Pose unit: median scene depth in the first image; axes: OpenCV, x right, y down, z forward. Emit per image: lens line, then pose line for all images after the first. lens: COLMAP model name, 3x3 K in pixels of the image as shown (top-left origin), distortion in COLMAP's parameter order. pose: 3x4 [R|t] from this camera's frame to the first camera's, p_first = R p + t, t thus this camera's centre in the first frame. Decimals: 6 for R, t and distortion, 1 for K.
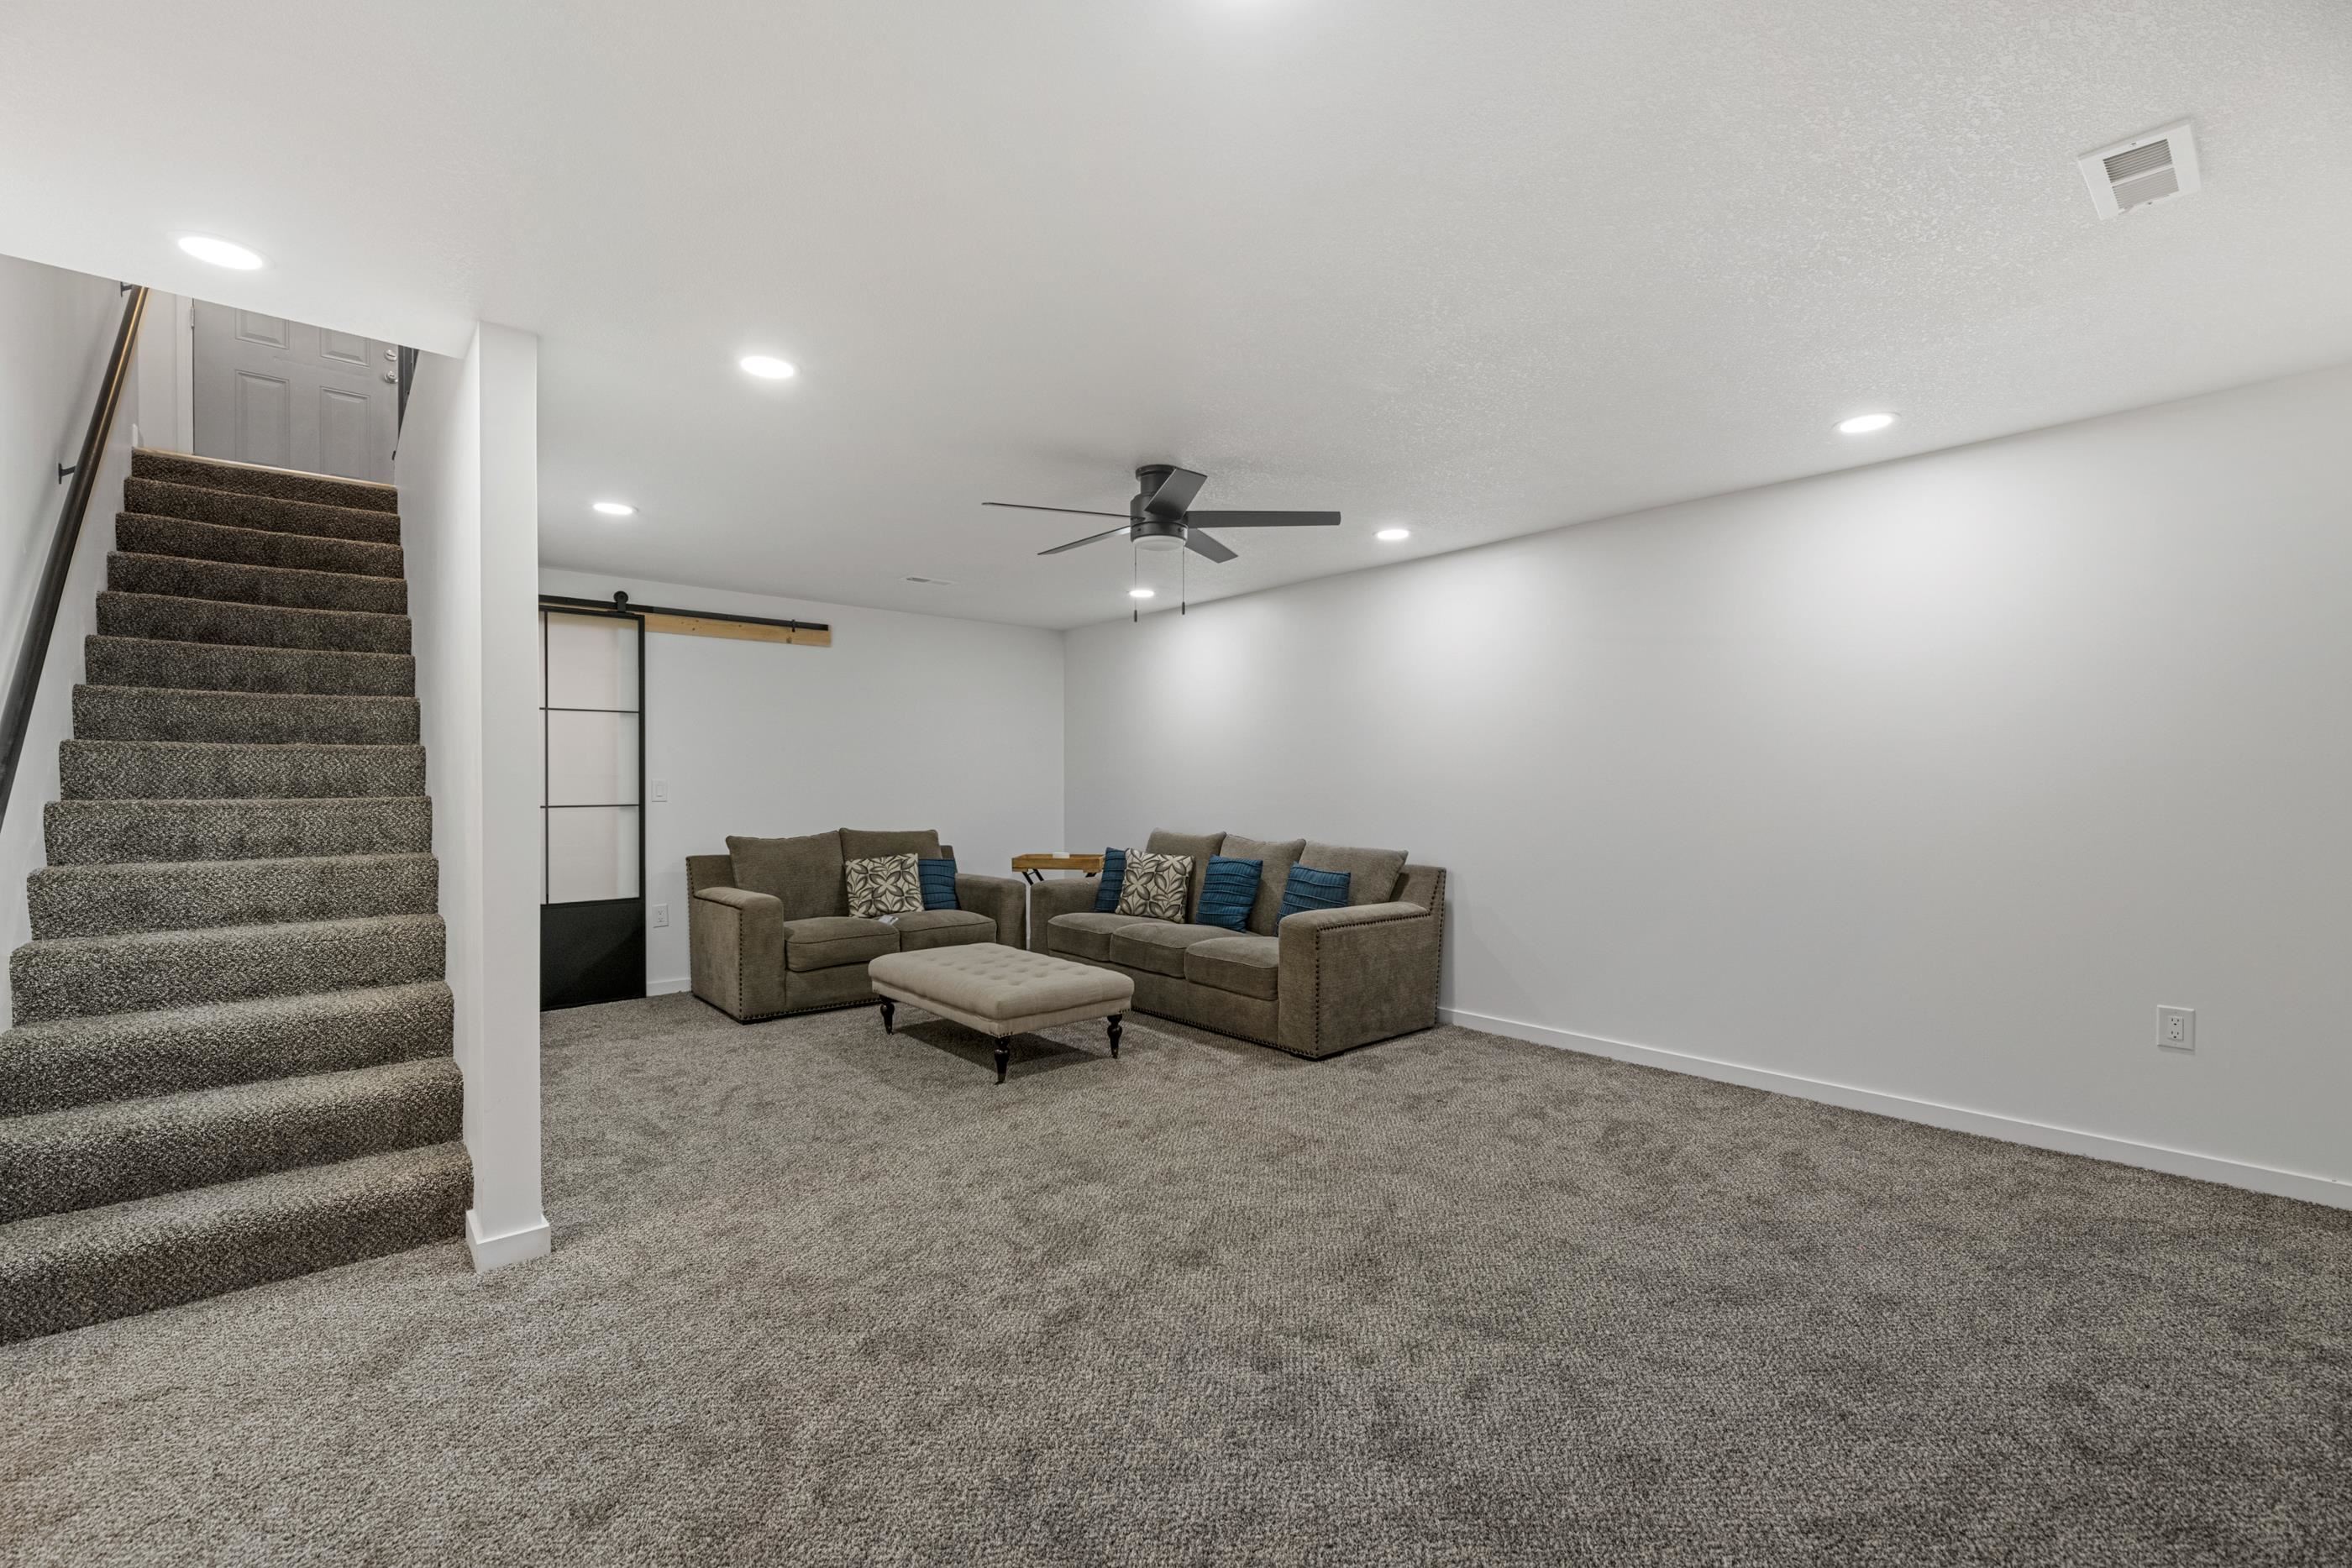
lens RADIAL K [[991.3, 0, 1173.5], [0, 991.3, 812.6], [0, 0, 1]] dist [-0.001135, -0.000081]
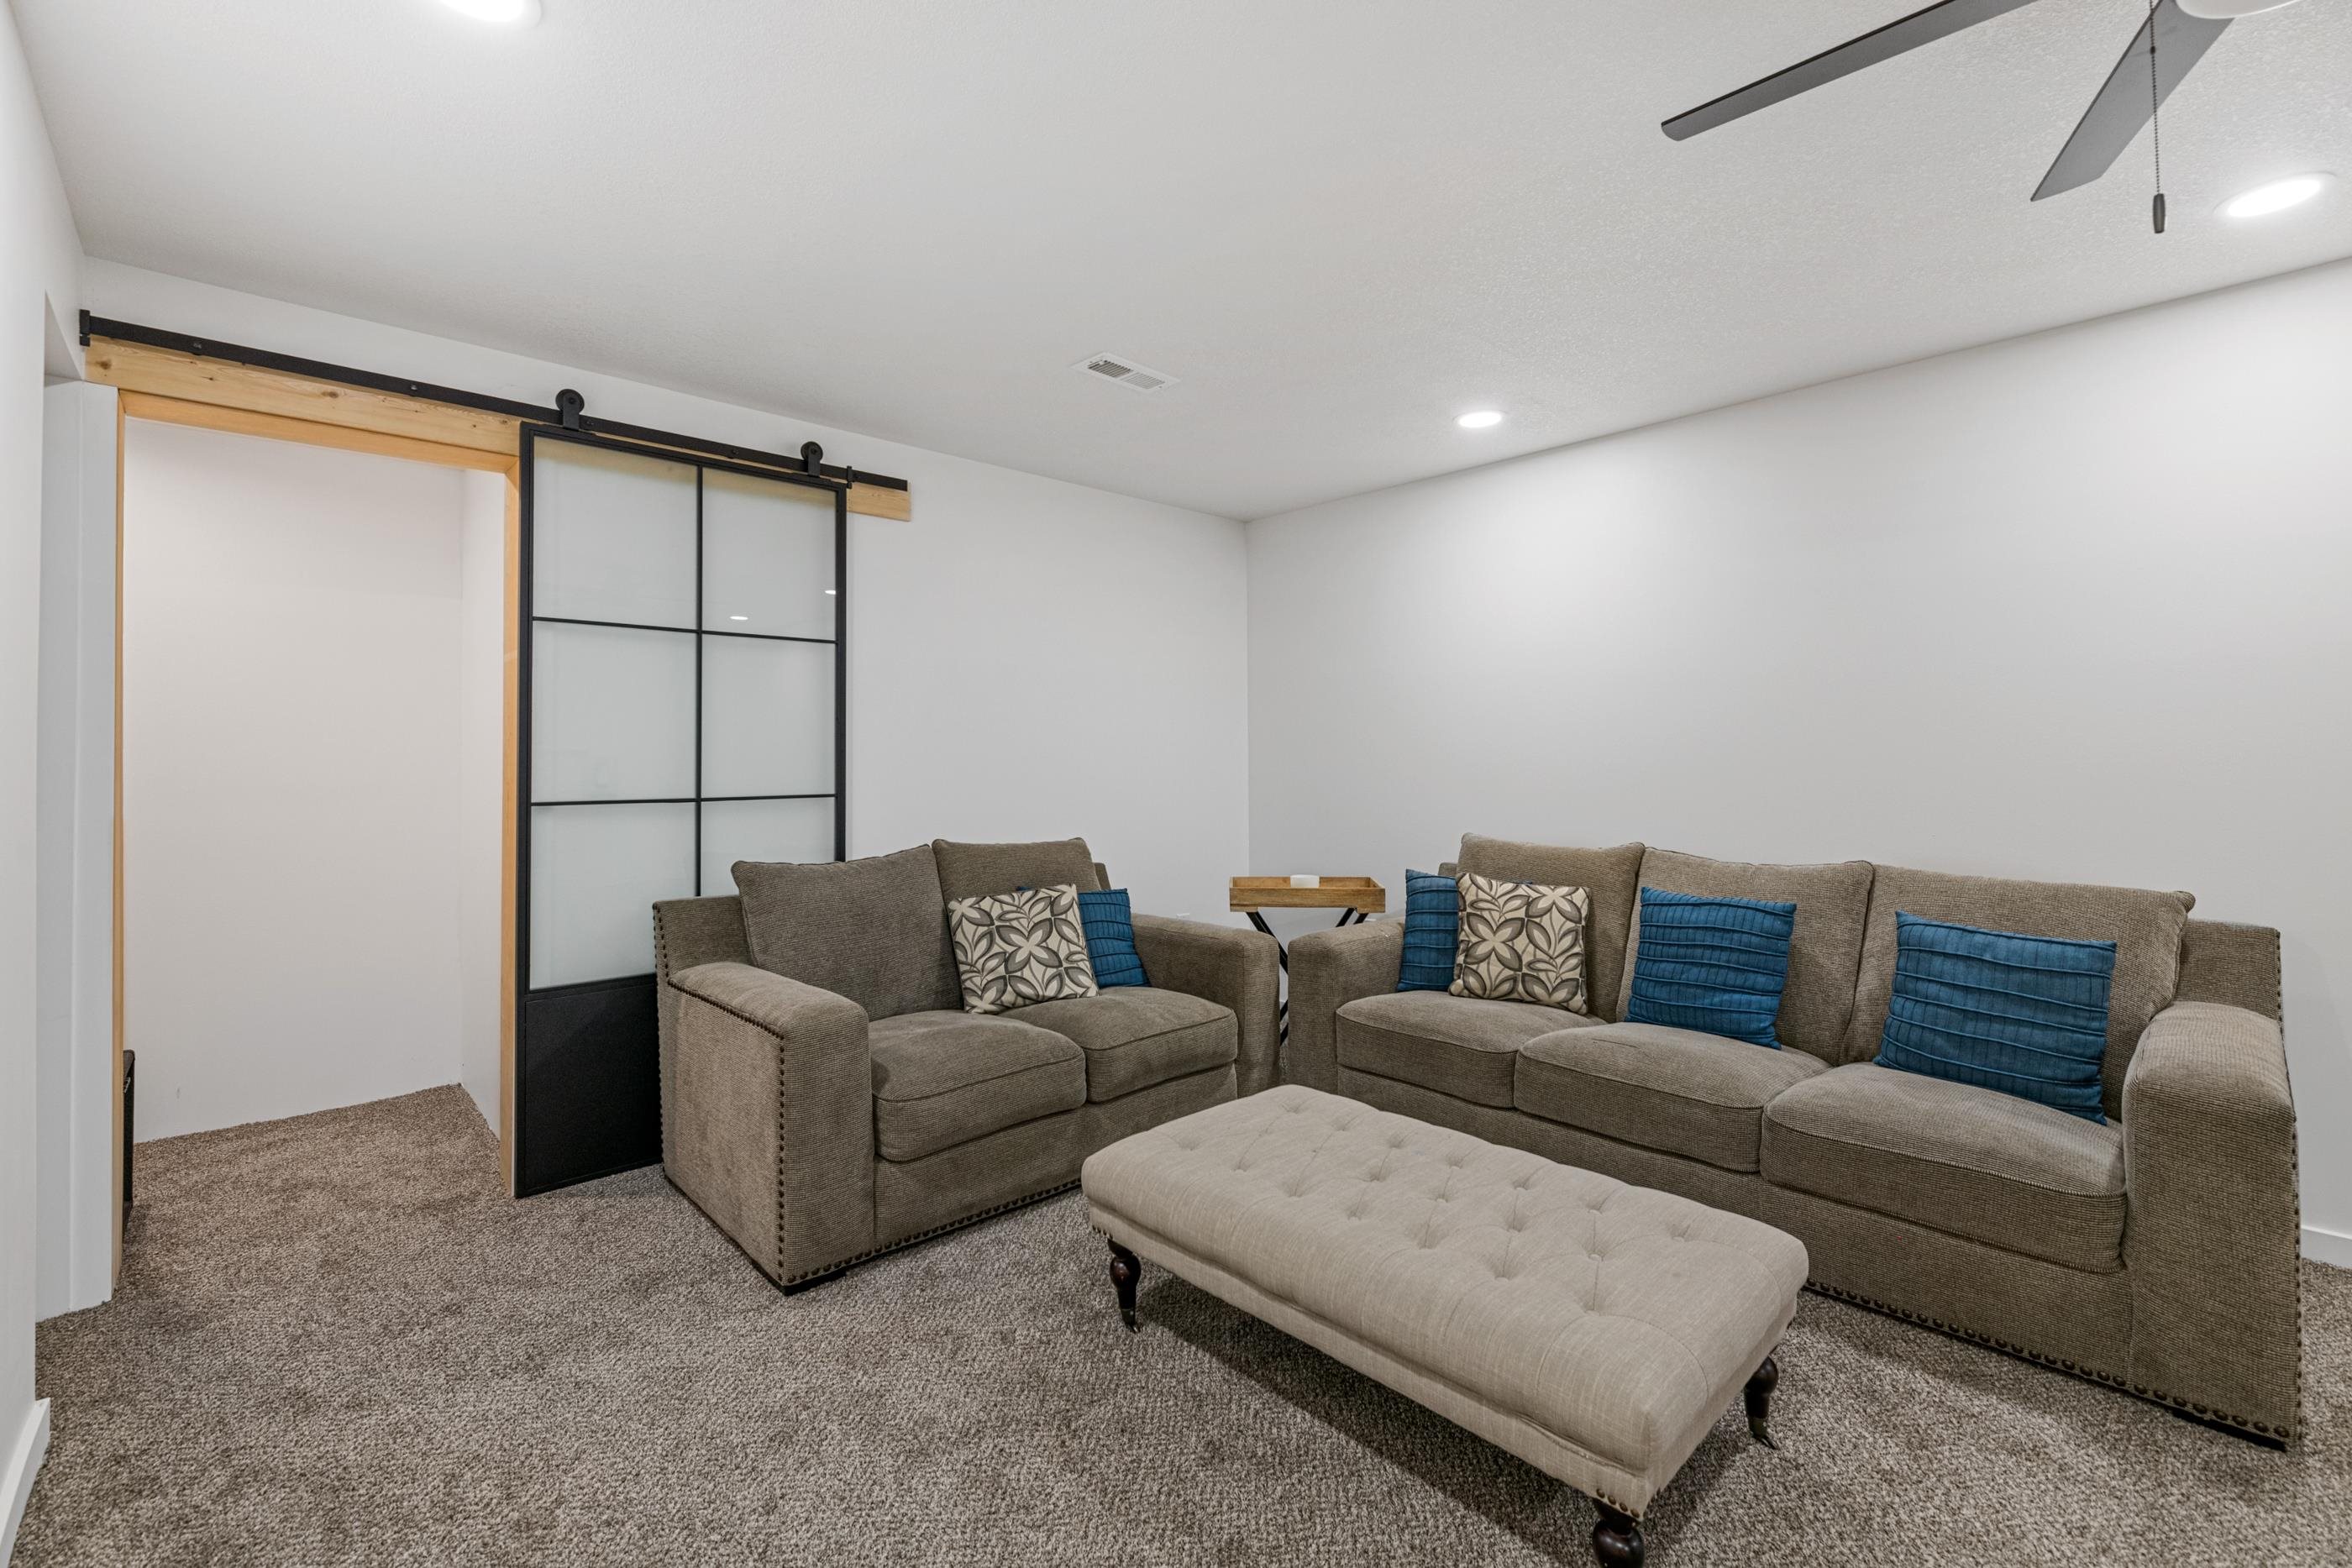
lens RADIAL K [[1002.9, 0, 1180.4], [0, 1002.9, 767.6], [0, 0, 1]] dist [-0.002025, -0.000192]
pose [[0.999163, -0.005337, 0.040567, -0.231533], [0.006273, 0.999717, -0.022969, -0.011498], [-0.040433, 0.023204, 0.998913, 0.452542]]
